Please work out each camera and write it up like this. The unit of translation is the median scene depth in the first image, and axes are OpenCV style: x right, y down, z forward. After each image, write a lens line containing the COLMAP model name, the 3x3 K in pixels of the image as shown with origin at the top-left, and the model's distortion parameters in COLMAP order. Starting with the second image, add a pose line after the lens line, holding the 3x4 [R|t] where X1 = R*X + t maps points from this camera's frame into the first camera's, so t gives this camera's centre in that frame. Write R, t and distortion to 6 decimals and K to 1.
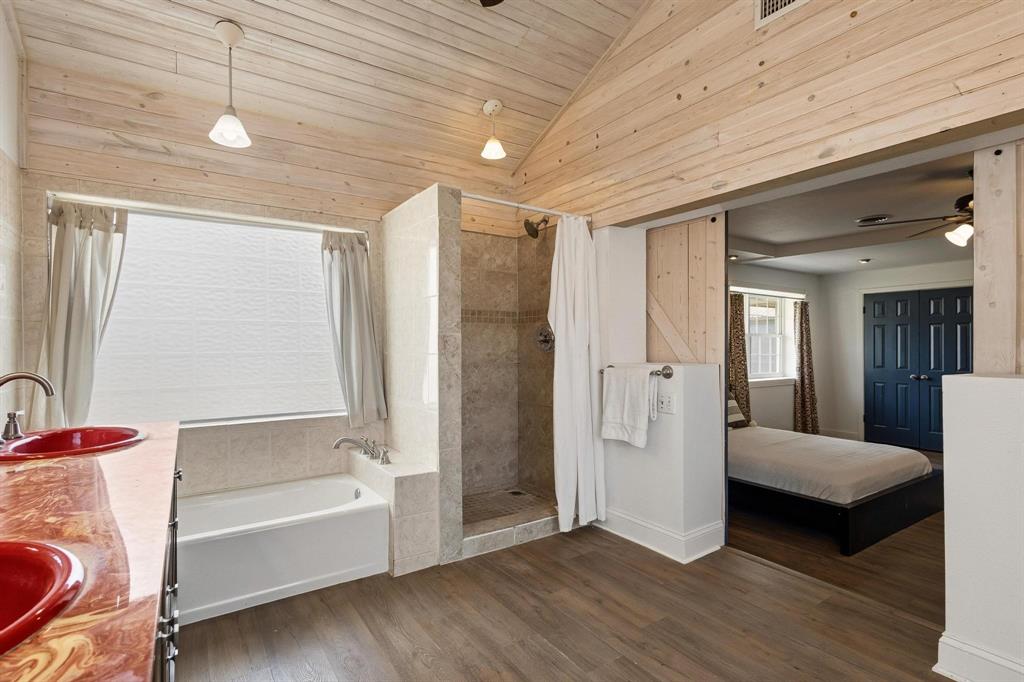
lens RADIAL K [[491.1, 0, 509.3], [0, 491.1, 343.3], [0, 0, 1]] dist [-0.000536, -0.000210]
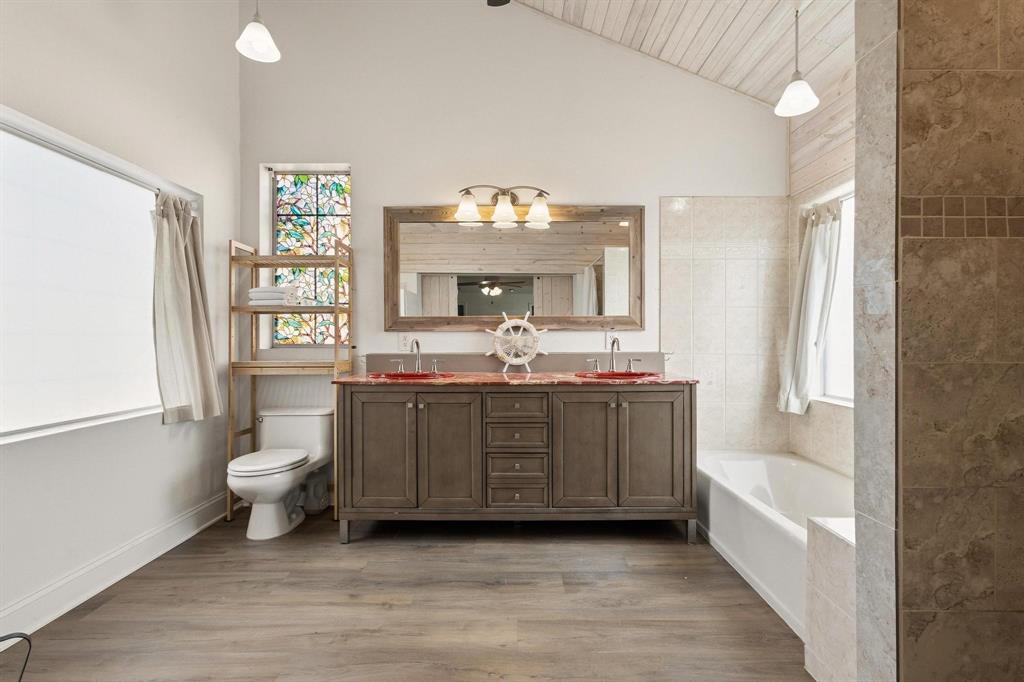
lens RADIAL K [[463.1, 0, 510.5], [0, 463.1, 342.4], [0, 0, 1]] dist [0.000794, 0.000003]
pose [[-0.557681, 0.012008, -0.829968, 0.297781], [0.006973, 0.999928, 0.009781, 0.020290], [0.830026, -0.000333, -0.557725, 0.614083]]
